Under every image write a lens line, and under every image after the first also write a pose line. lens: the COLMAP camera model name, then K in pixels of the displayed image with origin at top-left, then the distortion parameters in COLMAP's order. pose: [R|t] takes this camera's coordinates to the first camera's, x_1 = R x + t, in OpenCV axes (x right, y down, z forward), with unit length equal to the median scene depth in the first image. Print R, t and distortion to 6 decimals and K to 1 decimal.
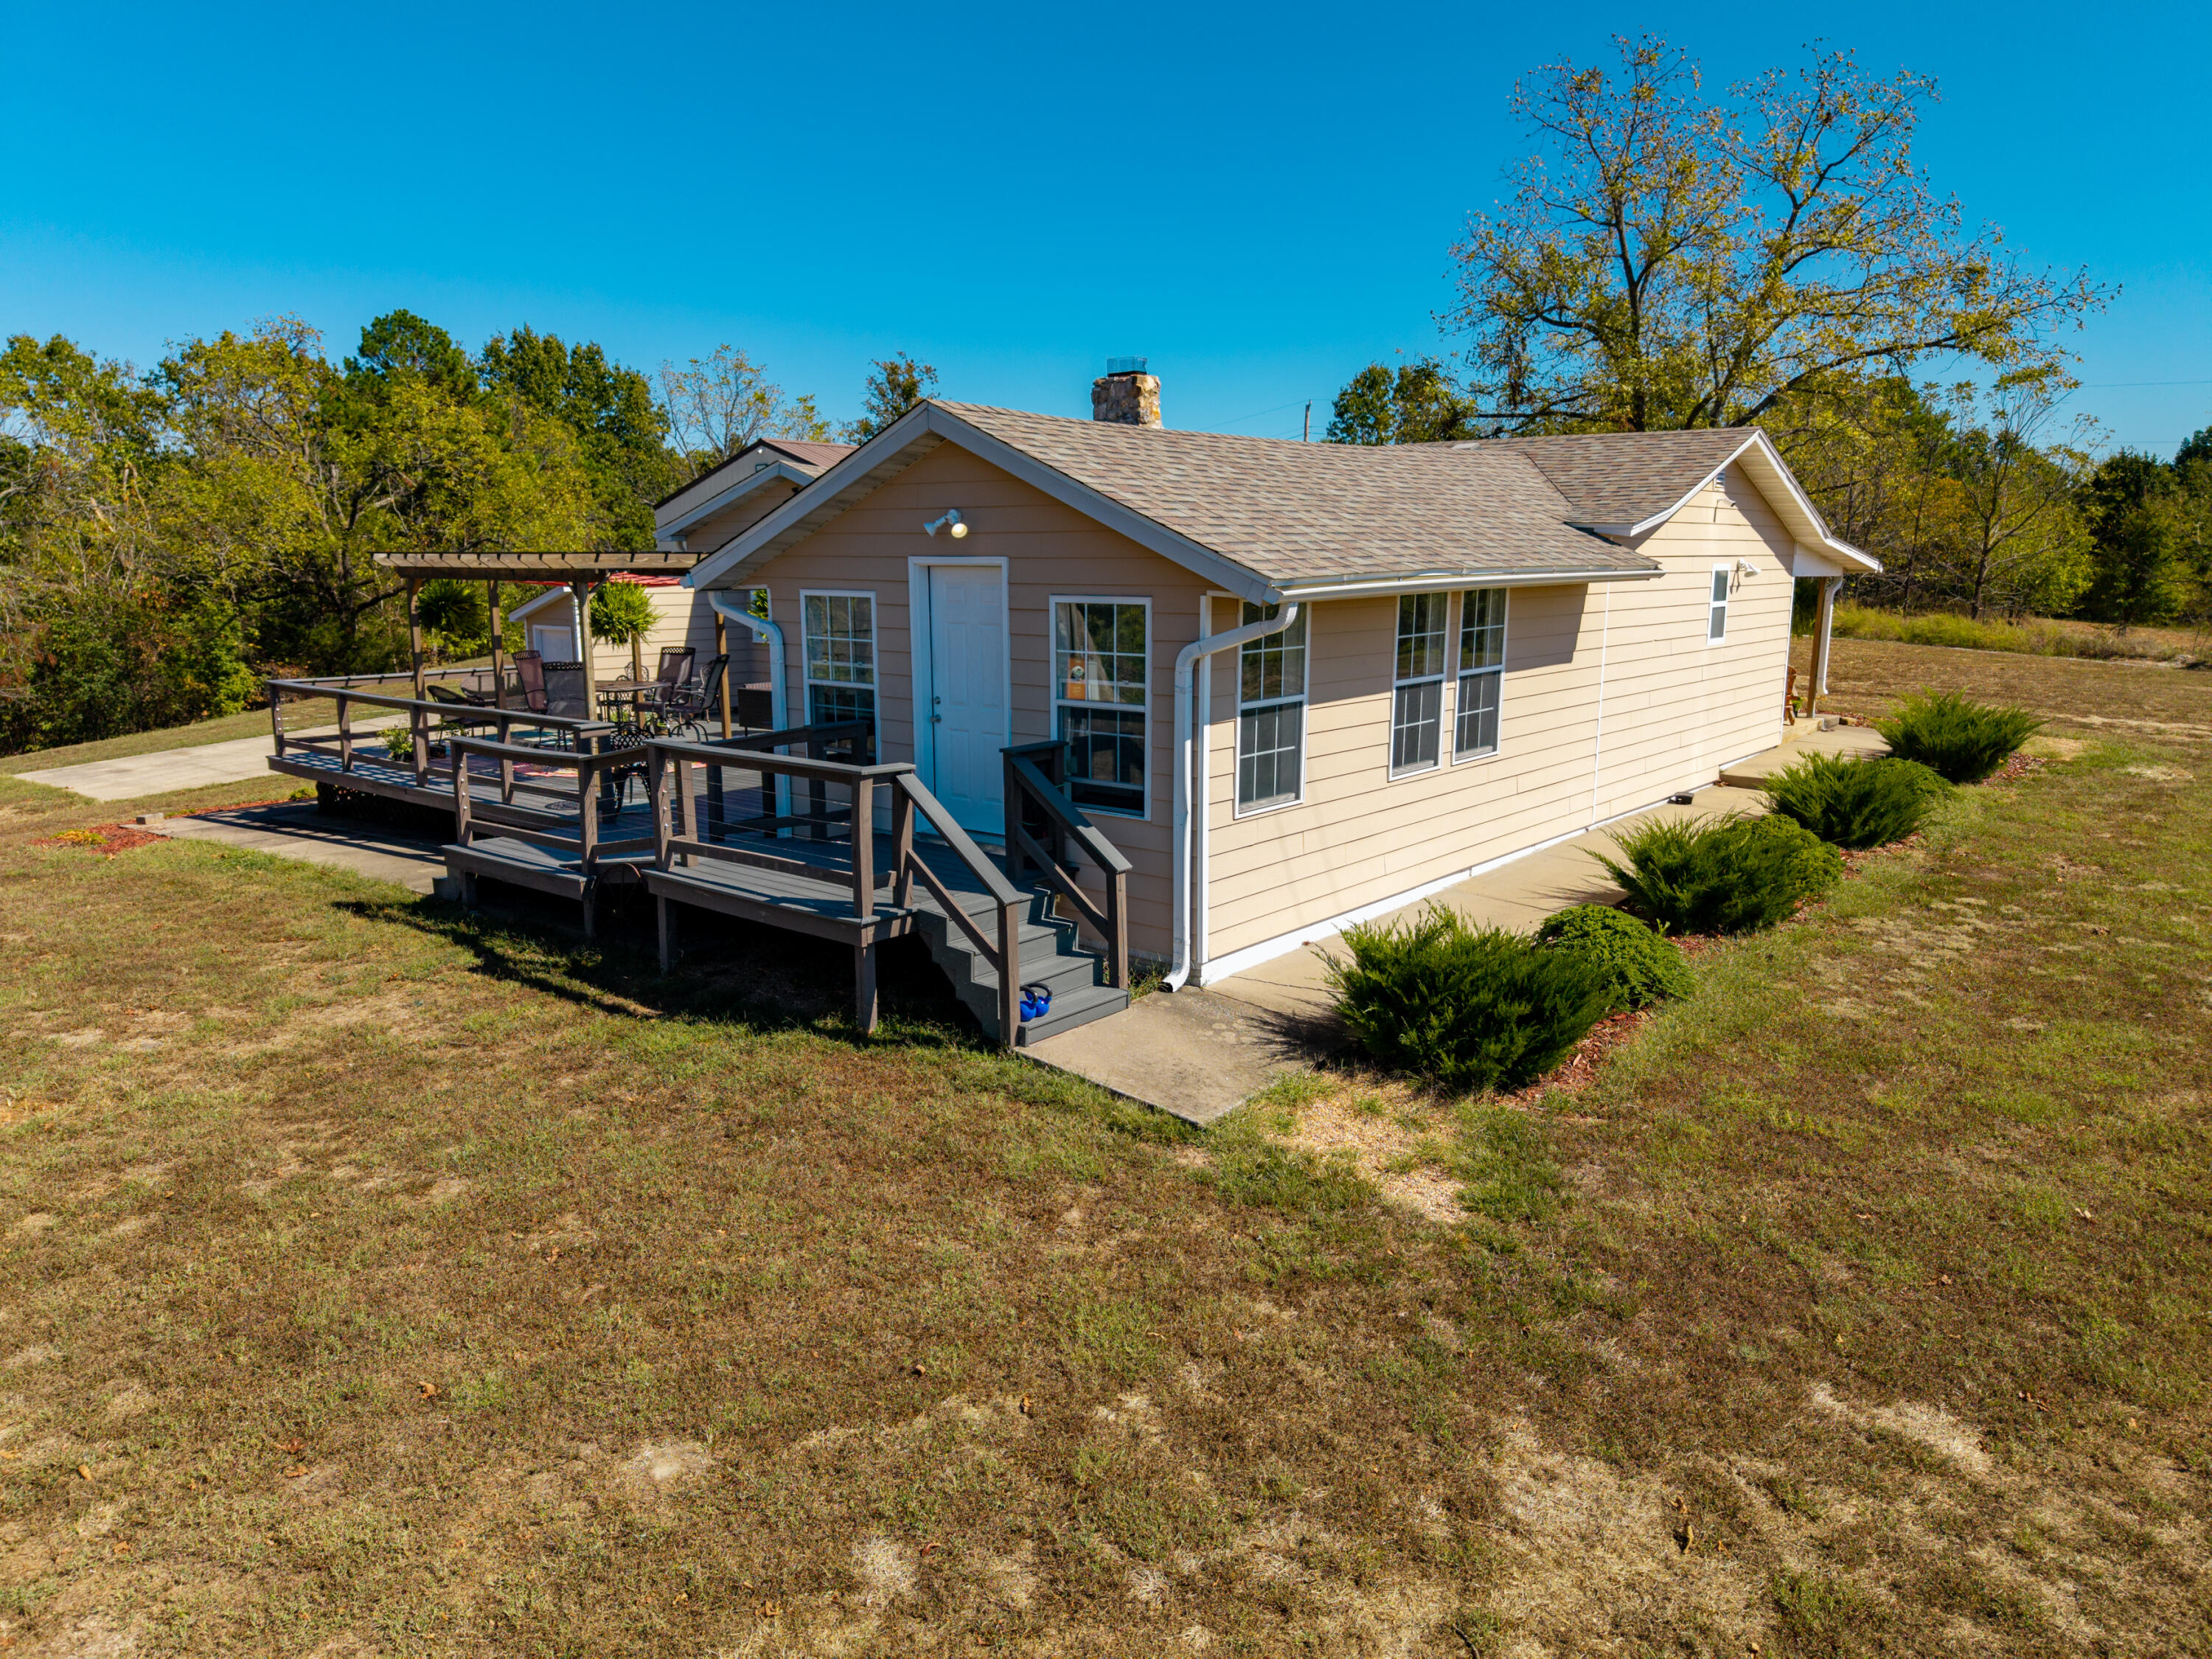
lens RADIAL K [[1485.2, 0, 1106.0], [0, 1485.2, 829.5], [0, 0, 1]] dist [0.005840, -0.000571]
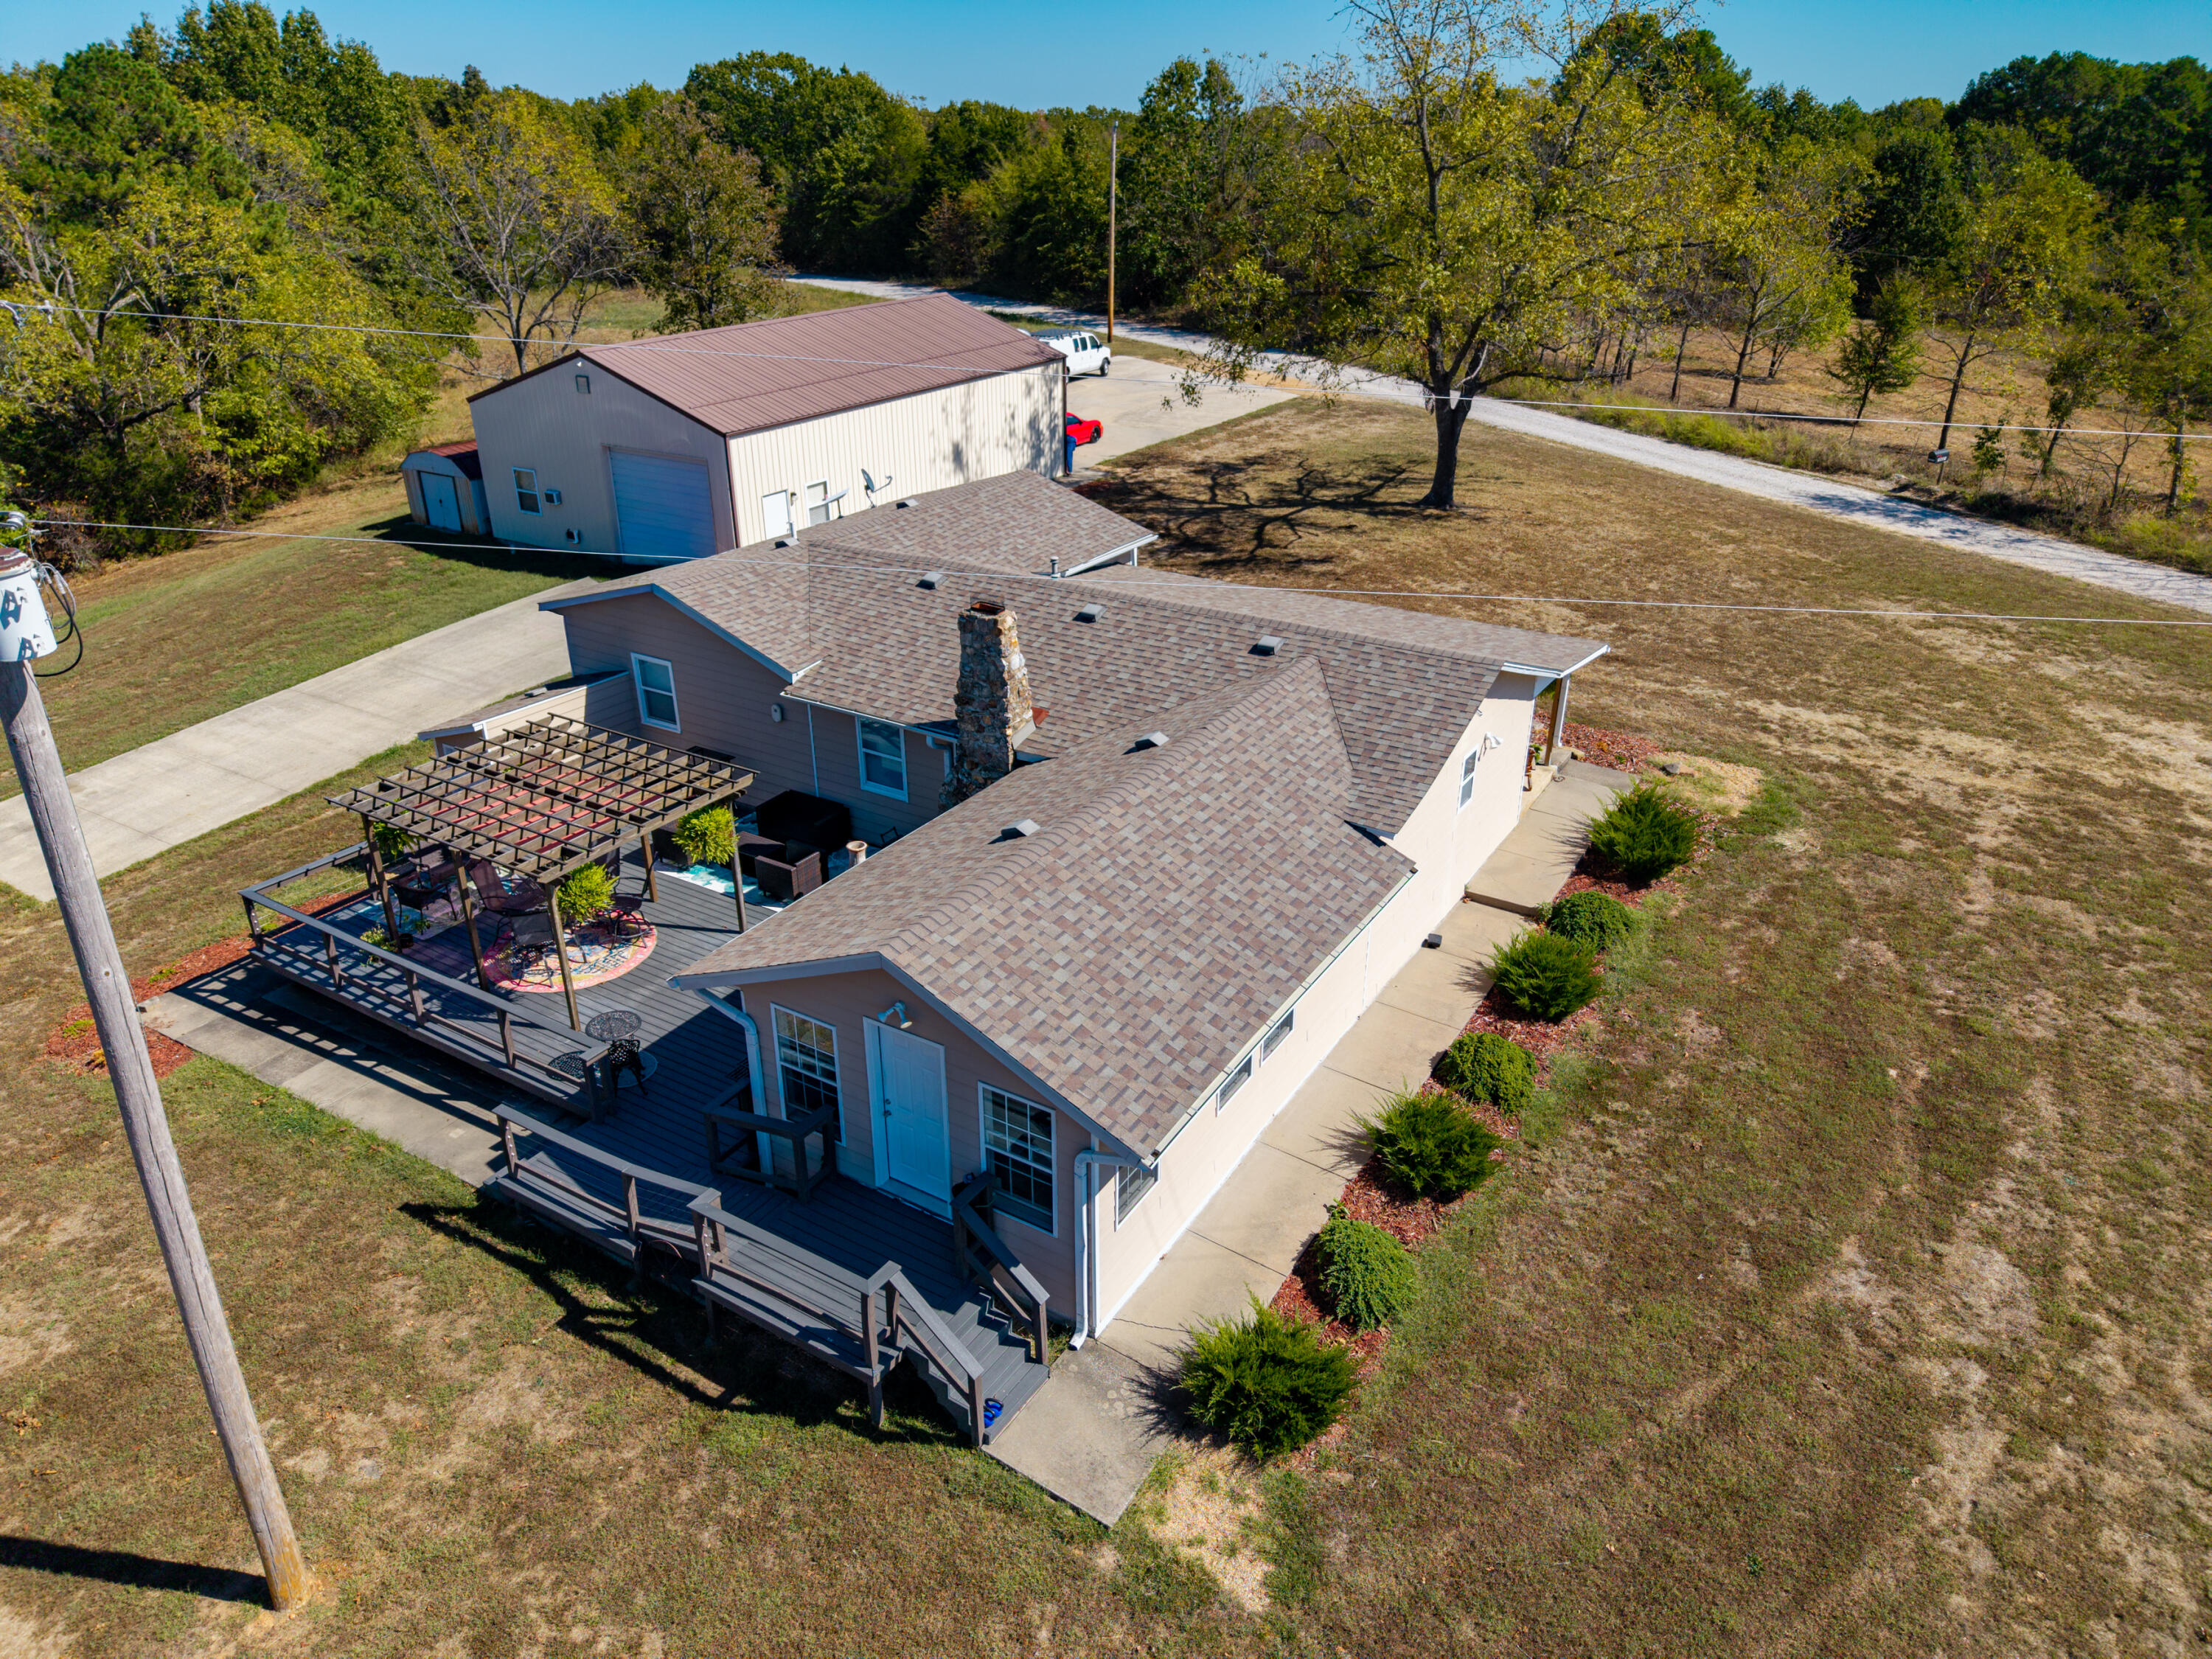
lens RADIAL K [[1485.2, 0, 1106.0], [0, 1485.2, 829.5], [0, 0, 1]] dist [0.005840, -0.000571]
pose [[0.991238, -0.054567, 0.120292, -0.076315], [0.021132, 0.964463, 0.263373, -0.781909], [-0.130389, -0.258523, 0.957165, -0.293279]]
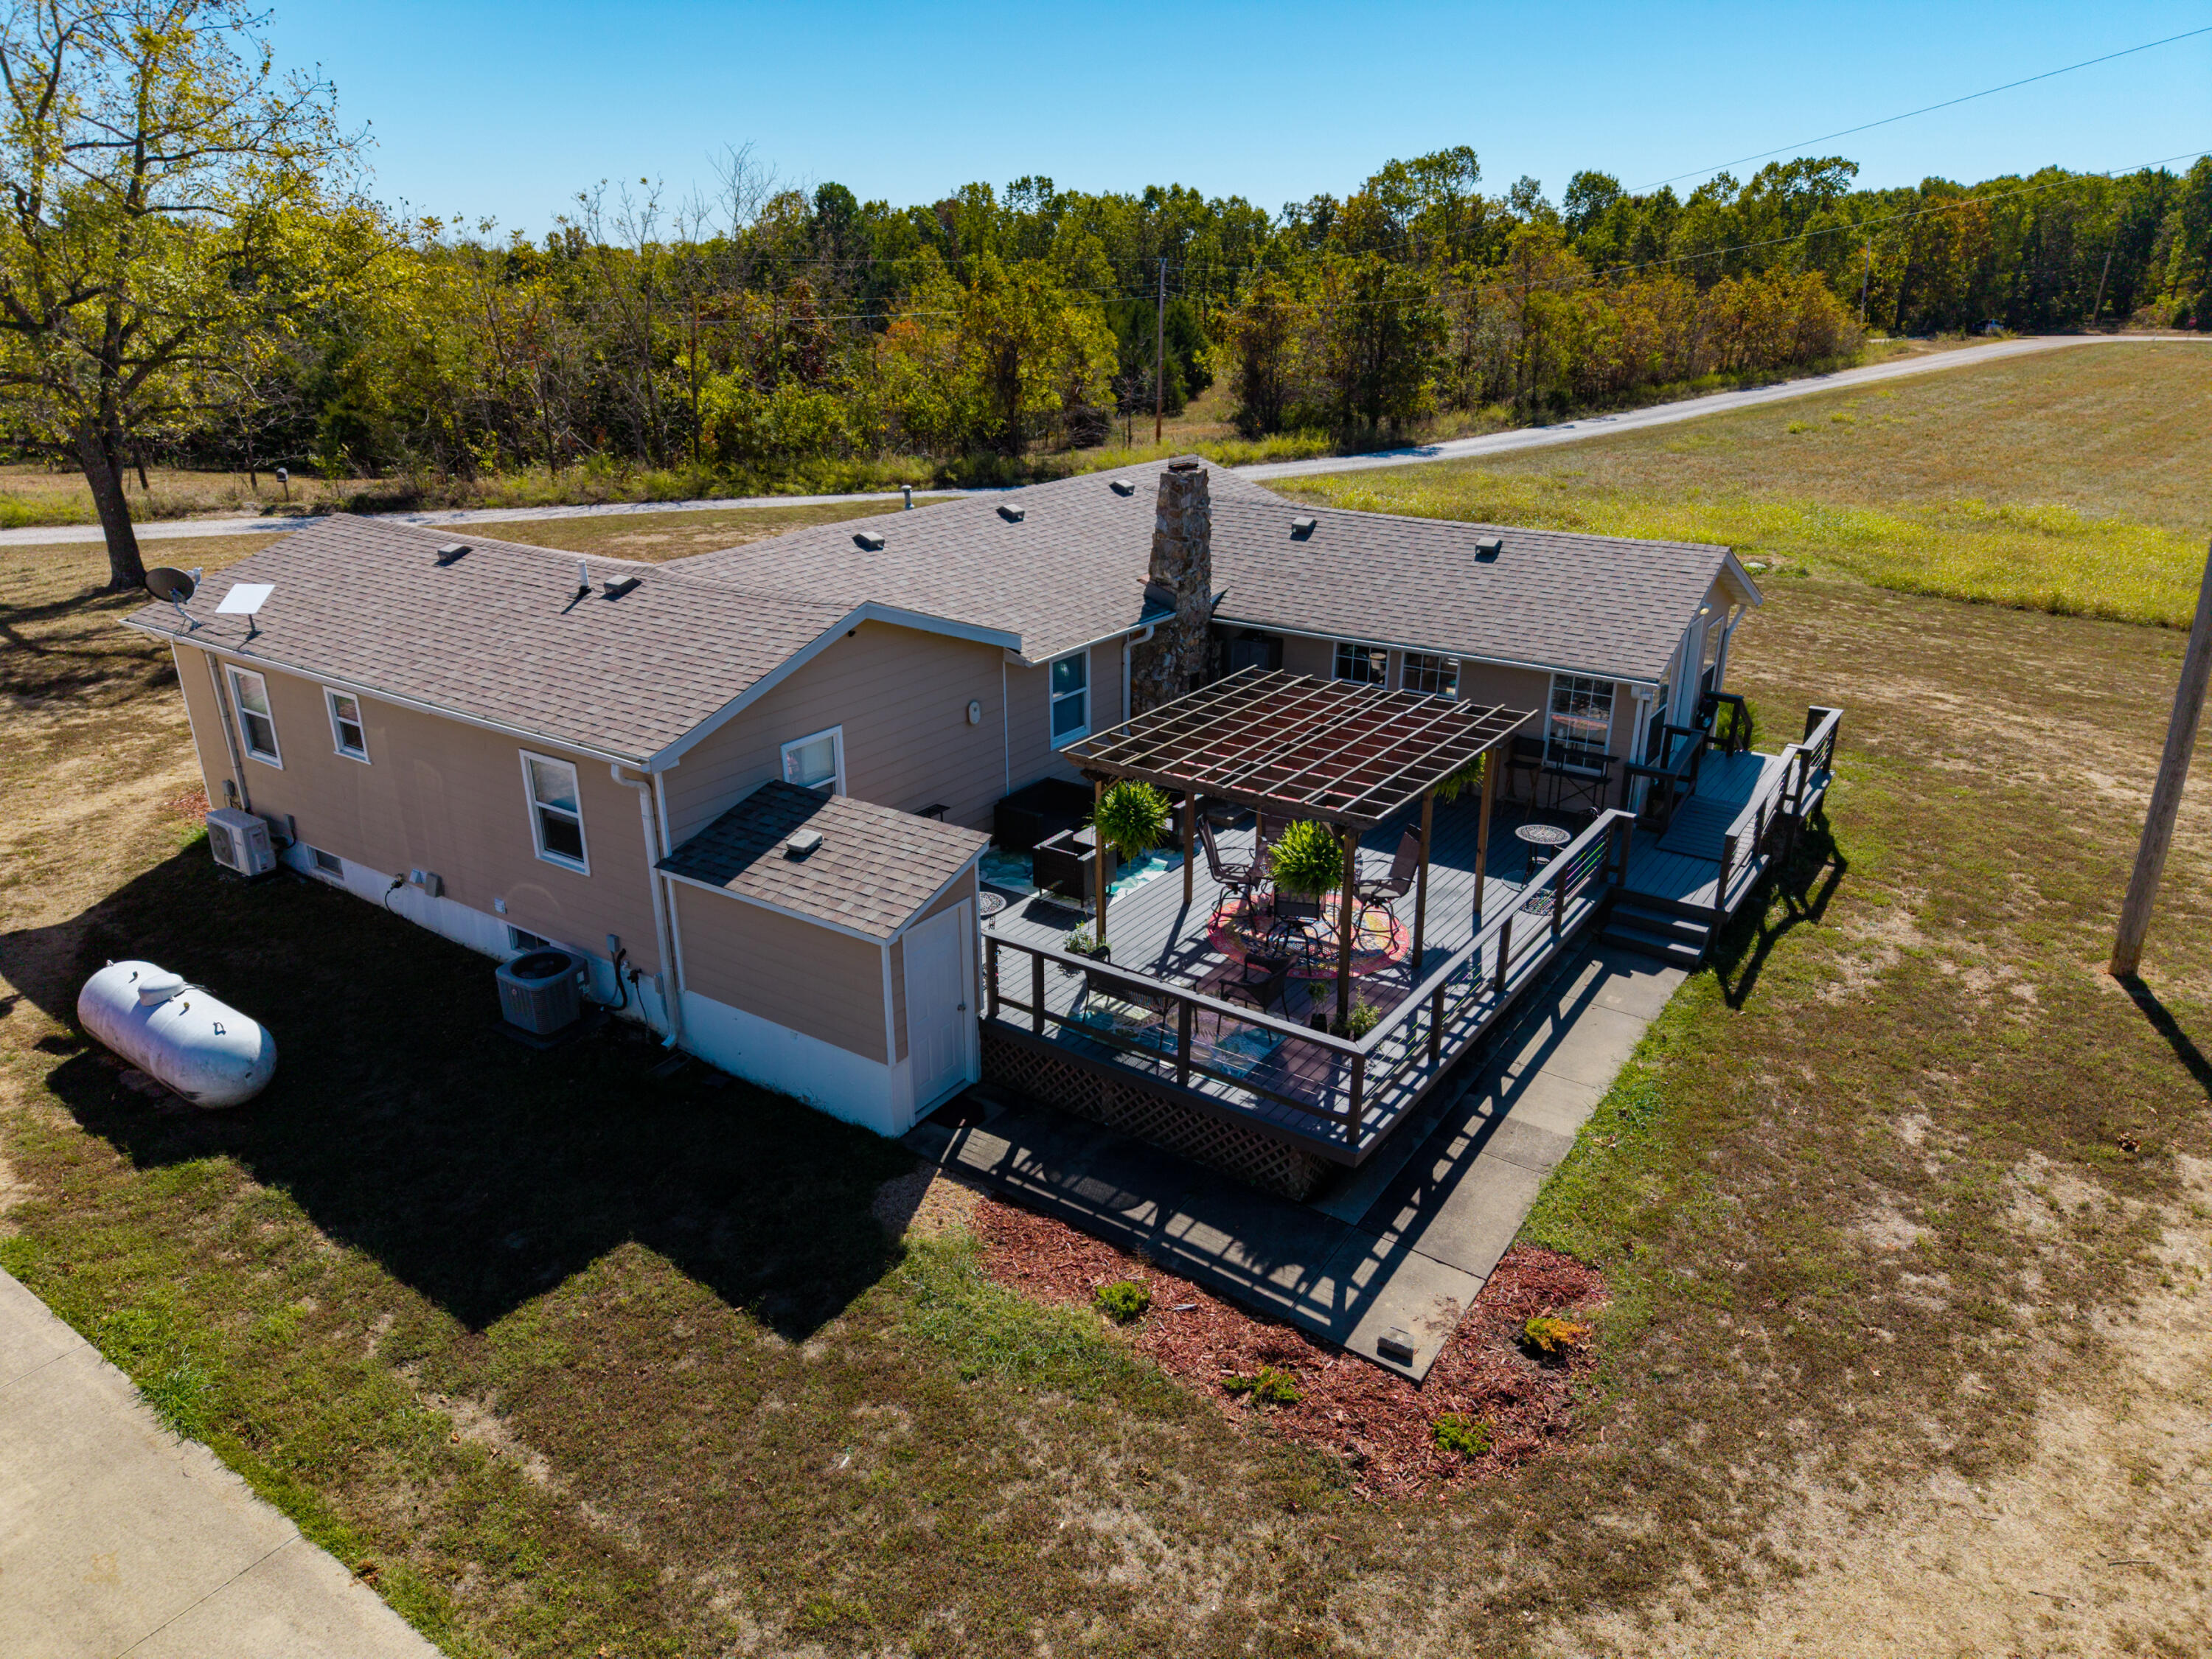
lens RADIAL K [[1485.2, 0, 1106.0], [0, 1485.2, 829.5], [0, 0, 1]] dist [0.005840, -0.000571]
pose [[-0.088198, -0.356488, 0.930128, -2.123596], [0.183363, 0.911999, 0.366927, -0.866417], [-0.979081, 0.202913, -0.015070, 2.011449]]
